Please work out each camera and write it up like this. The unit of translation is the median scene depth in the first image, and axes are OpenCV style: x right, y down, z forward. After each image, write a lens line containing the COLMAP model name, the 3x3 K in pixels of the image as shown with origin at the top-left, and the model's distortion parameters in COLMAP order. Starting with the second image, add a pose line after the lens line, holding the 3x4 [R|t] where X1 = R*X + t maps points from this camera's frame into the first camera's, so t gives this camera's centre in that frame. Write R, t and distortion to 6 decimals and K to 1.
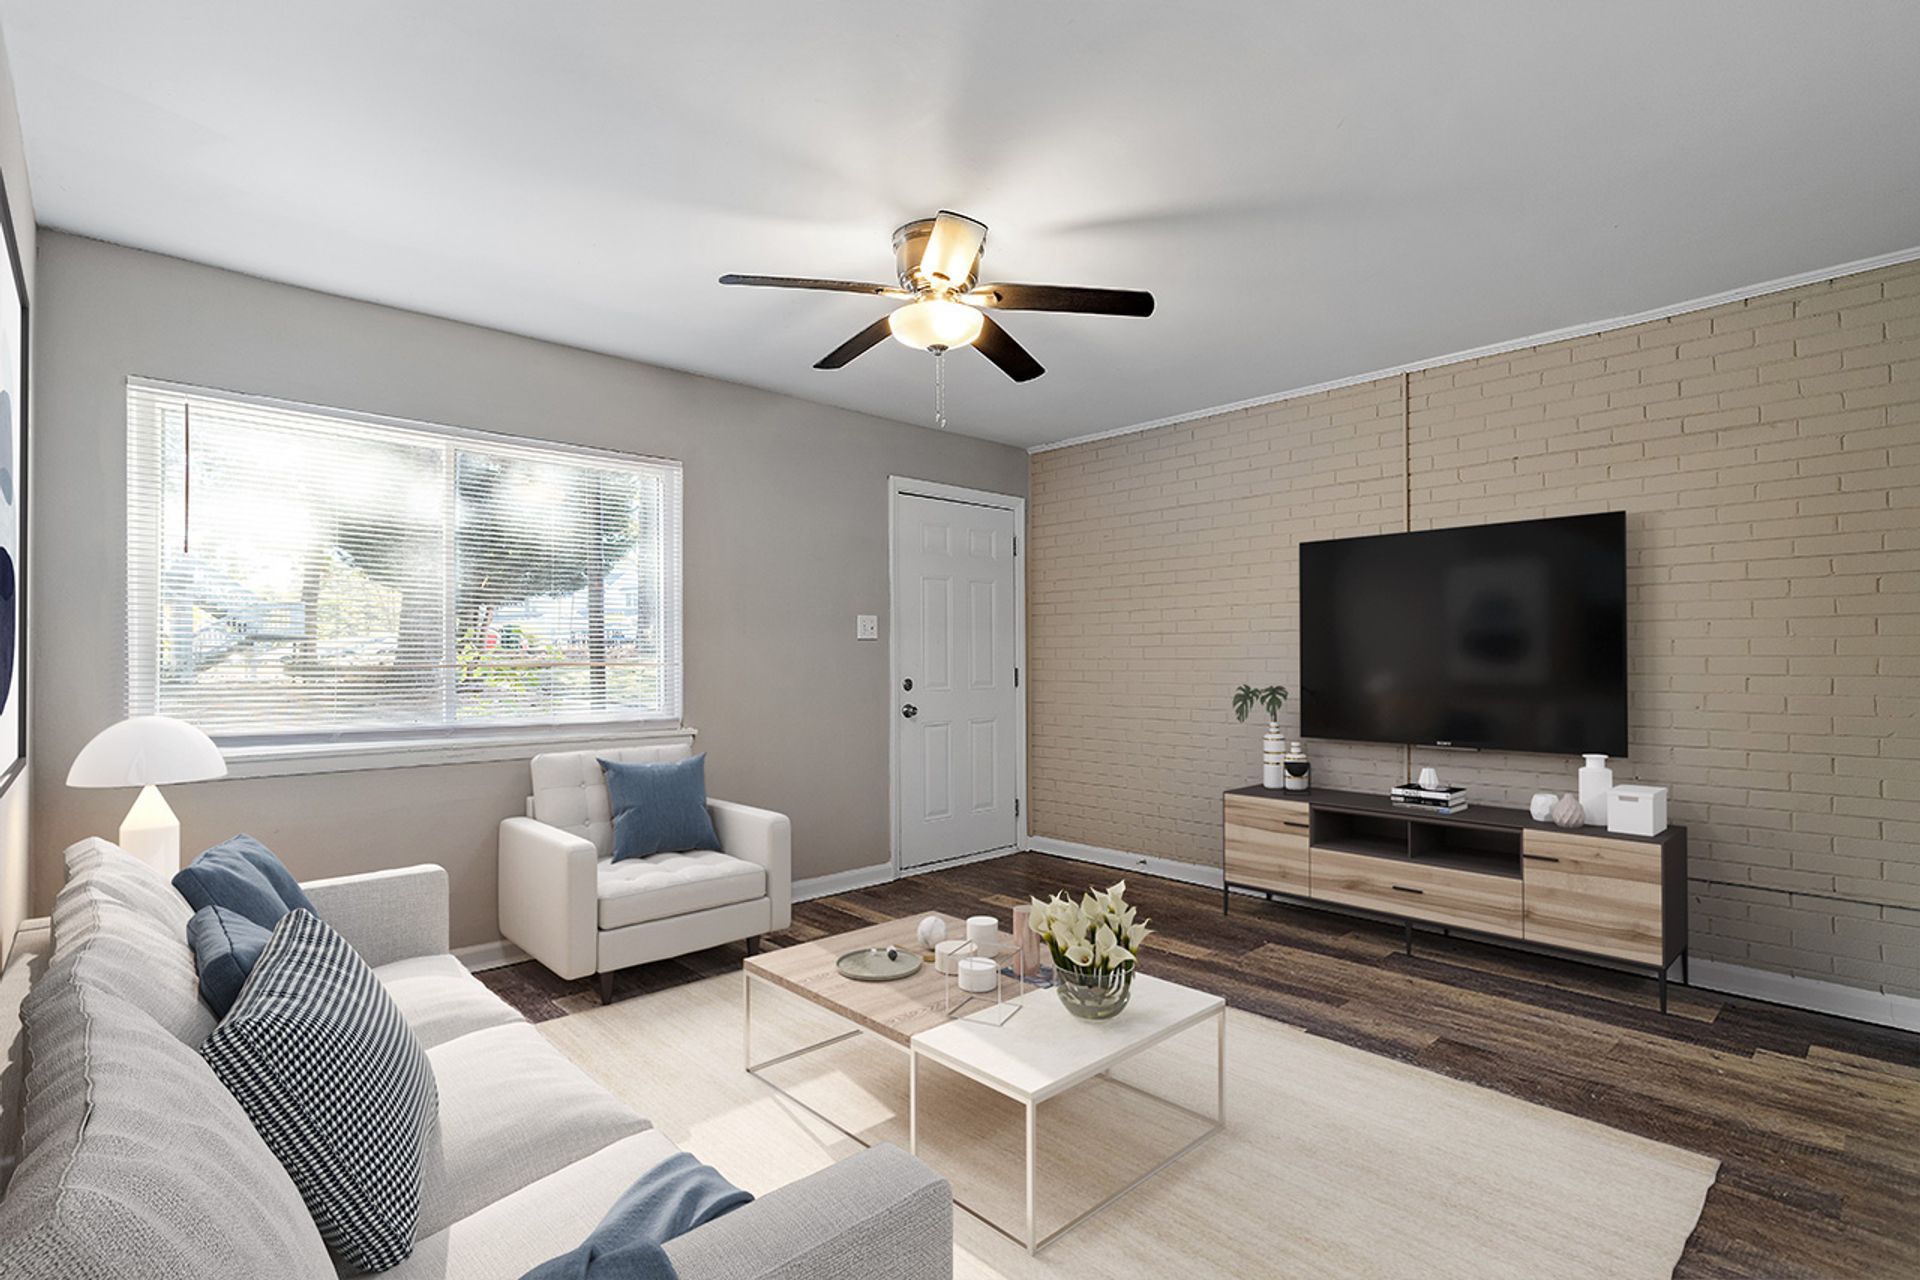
lens RADIAL K [[915.4, 0, 946.5], [0, 915.4, 632.6], [0, 0, 1]] dist [0.005439, 0.000374]
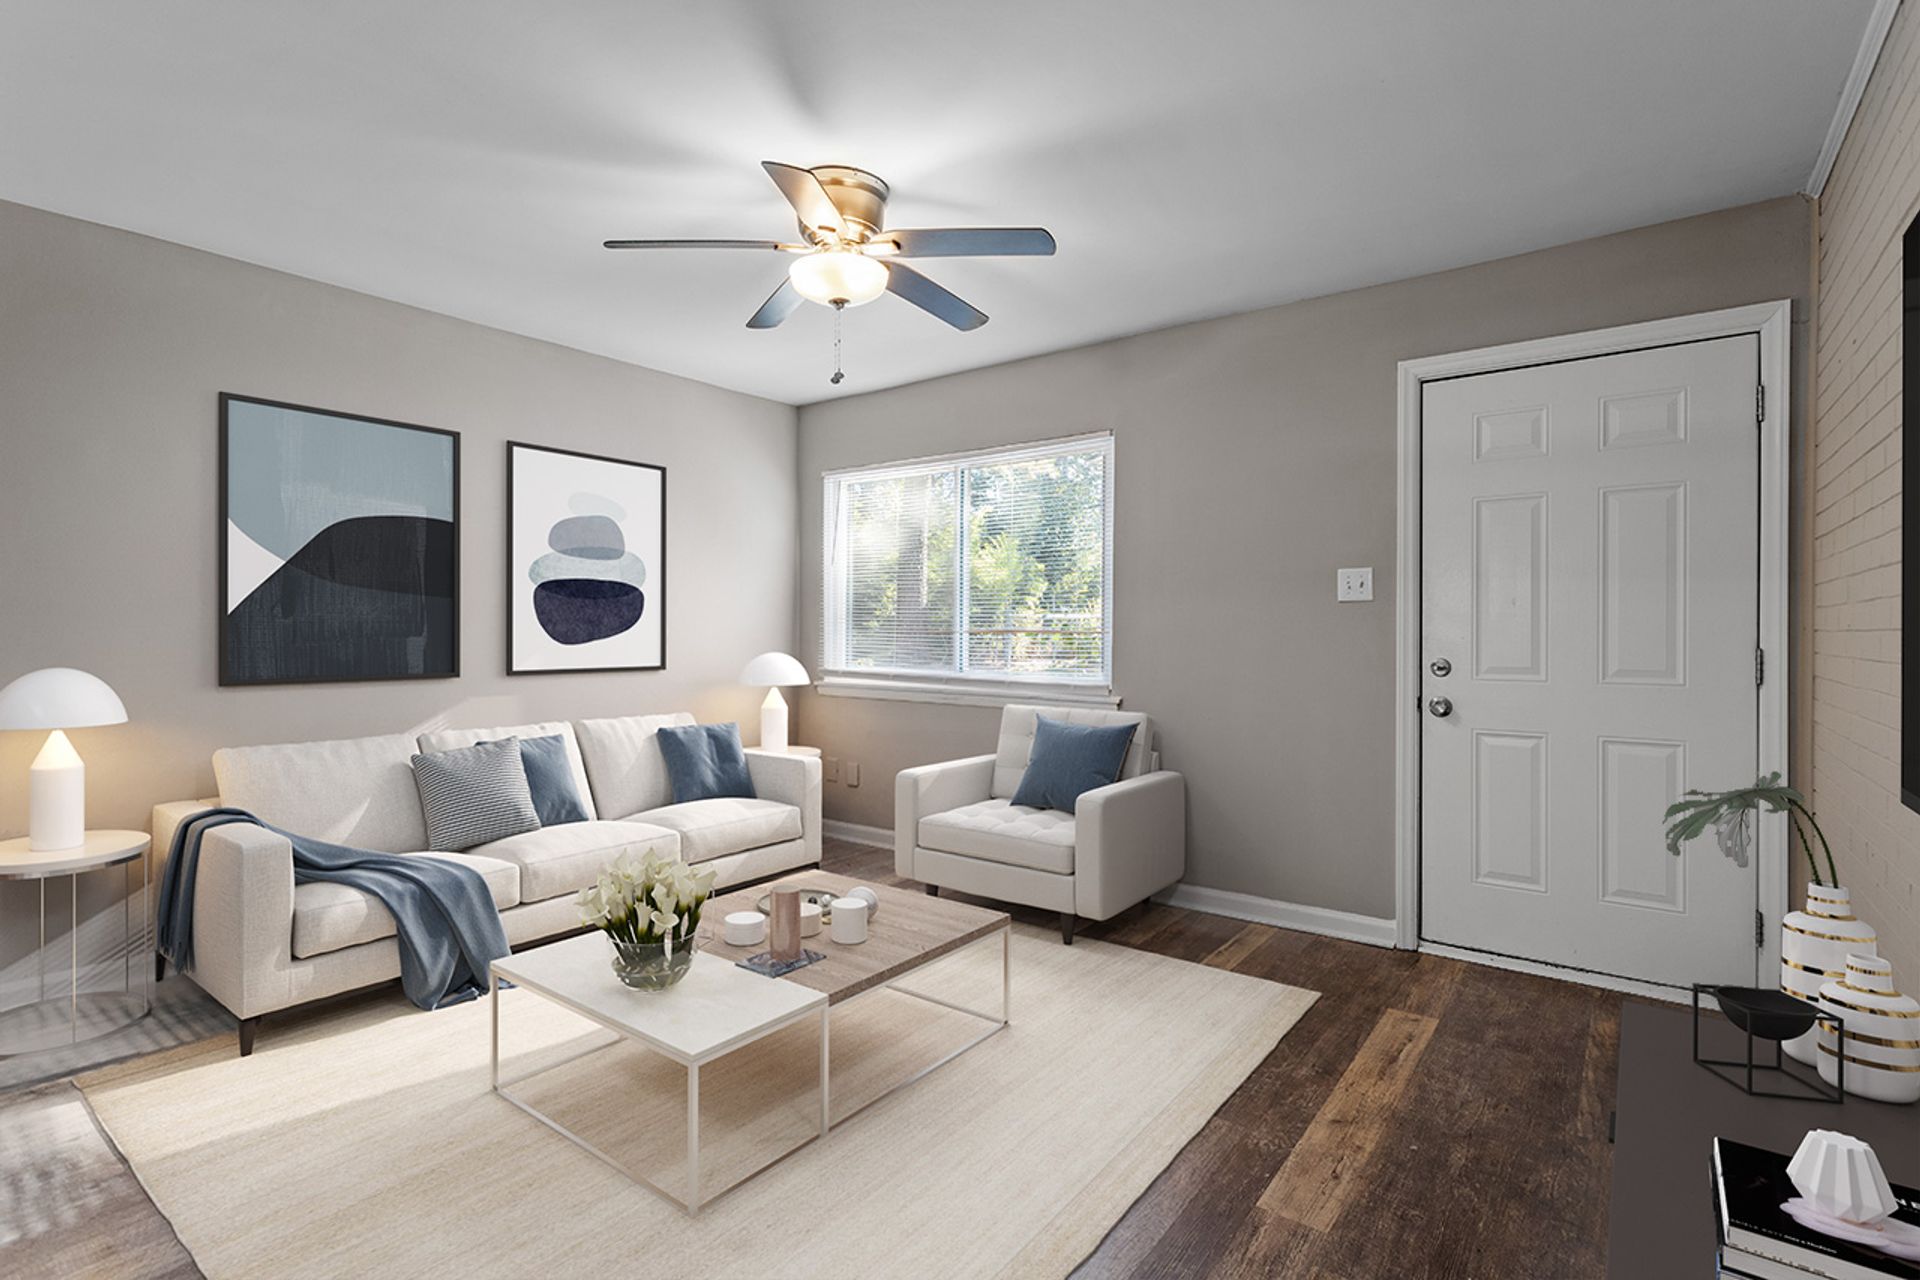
lens RADIAL K [[908.3, 0, 961.1], [0, 908.3, 624.4], [0, 0, 1]] dist [0.000718, 0.000065]
pose [[0.183544, 0.001528, -0.983010, 0.600272], [0.025627, 0.999651, 0.006339, 0.013708], [0.982677, -0.026355, 0.183441, 0.599860]]
